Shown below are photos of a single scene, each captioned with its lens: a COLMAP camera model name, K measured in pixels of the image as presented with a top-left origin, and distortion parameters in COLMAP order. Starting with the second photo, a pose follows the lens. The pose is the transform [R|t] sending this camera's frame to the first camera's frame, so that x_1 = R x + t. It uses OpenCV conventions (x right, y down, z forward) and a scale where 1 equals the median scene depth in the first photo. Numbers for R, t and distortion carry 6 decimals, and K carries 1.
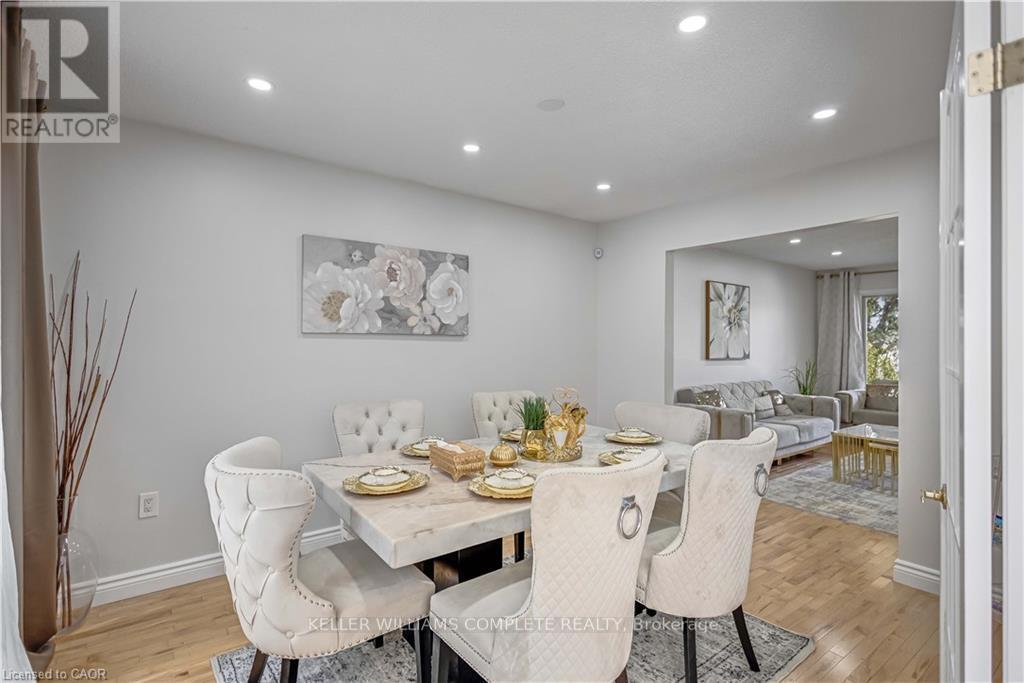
lens RADIAL K [[486.2, 0, 512.0], [0, 486.2, 341.5], [0, 0, 1]] dist [0.002506, 0.000105]
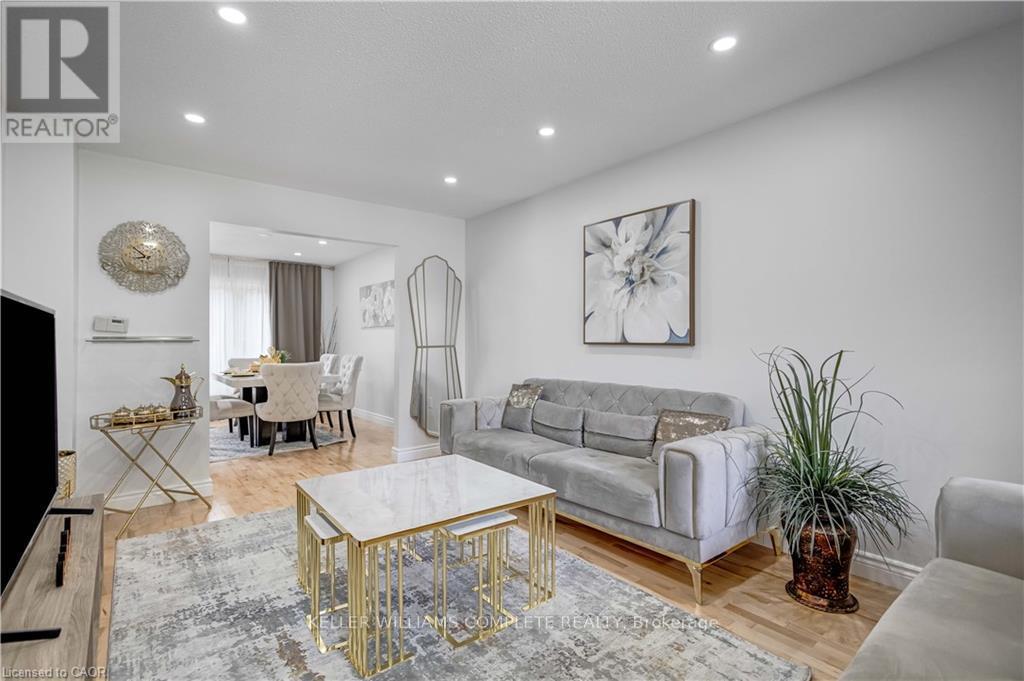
lens RADIAL K [[479.4, 0, 512.0], [0, 479.4, 340.5], [0, 0, 1]] dist [-0.001736, -0.000344]
pose [[0.038544, -0.005397, -0.999242, 1.019008], [0.009315, 0.999944, -0.005041, 0.033488], [0.999214, -0.009114, 0.038592, 0.839819]]
